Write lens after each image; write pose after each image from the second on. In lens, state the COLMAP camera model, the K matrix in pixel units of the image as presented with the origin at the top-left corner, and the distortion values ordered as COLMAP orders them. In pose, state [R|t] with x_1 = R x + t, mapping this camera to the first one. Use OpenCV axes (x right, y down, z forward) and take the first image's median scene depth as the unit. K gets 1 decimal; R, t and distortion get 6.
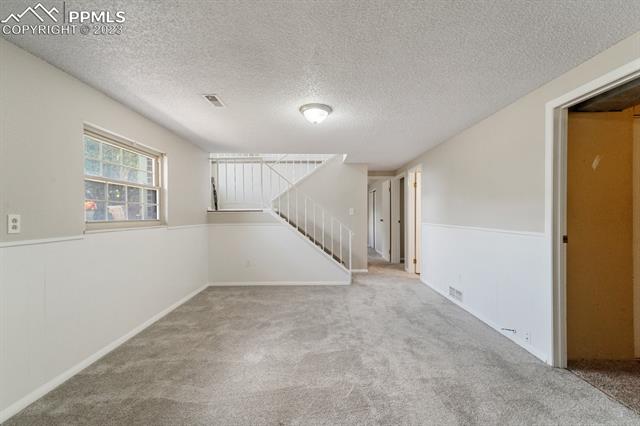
lens RADIAL K [[277.0, 0, 320.0], [0, 277.0, 213.0], [0, 0, 1]] dist [0.001163, 0.000149]
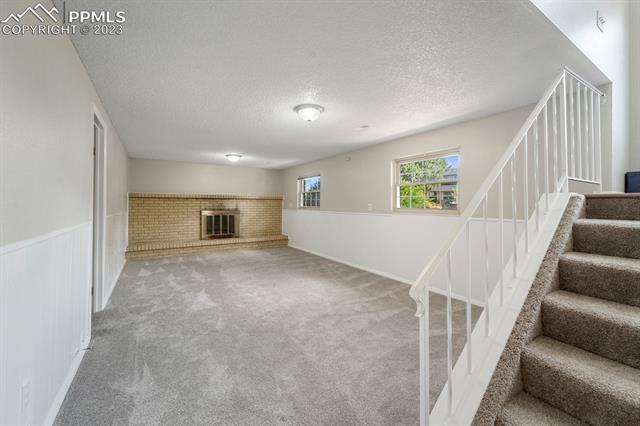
lens RADIAL K [[277.0, 0, 320.0], [0, 277.0, 213.0], [0, 0, 1]] dist [0.001163, 0.000149]
pose [[-0.838638, 0.012817, -0.544539, 0.920052], [-0.000784, 0.999694, 0.024738, 0.028941], [0.544689, 0.021173, -0.838371, 3.103546]]
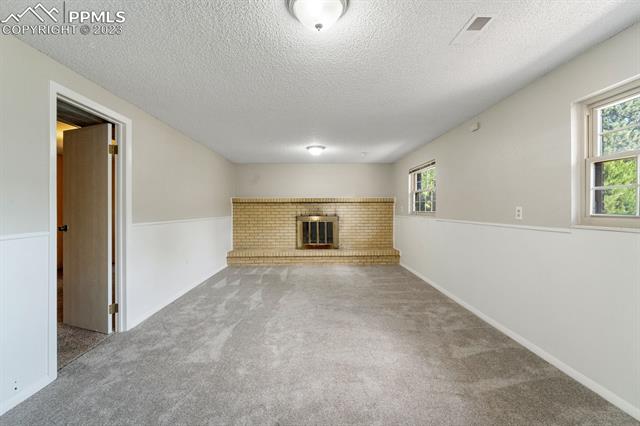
lens RADIAL K [[277.0, 0, 320.0], [0, 277.0, 213.0], [0, 0, 1]] dist [0.001163, 0.000149]
pose [[-0.999521, 0.002871, -0.030823, -0.005839], [0.002597, 0.999957, 0.008930, 0.022188], [0.030848, 0.008845, -0.999485, 2.375049]]
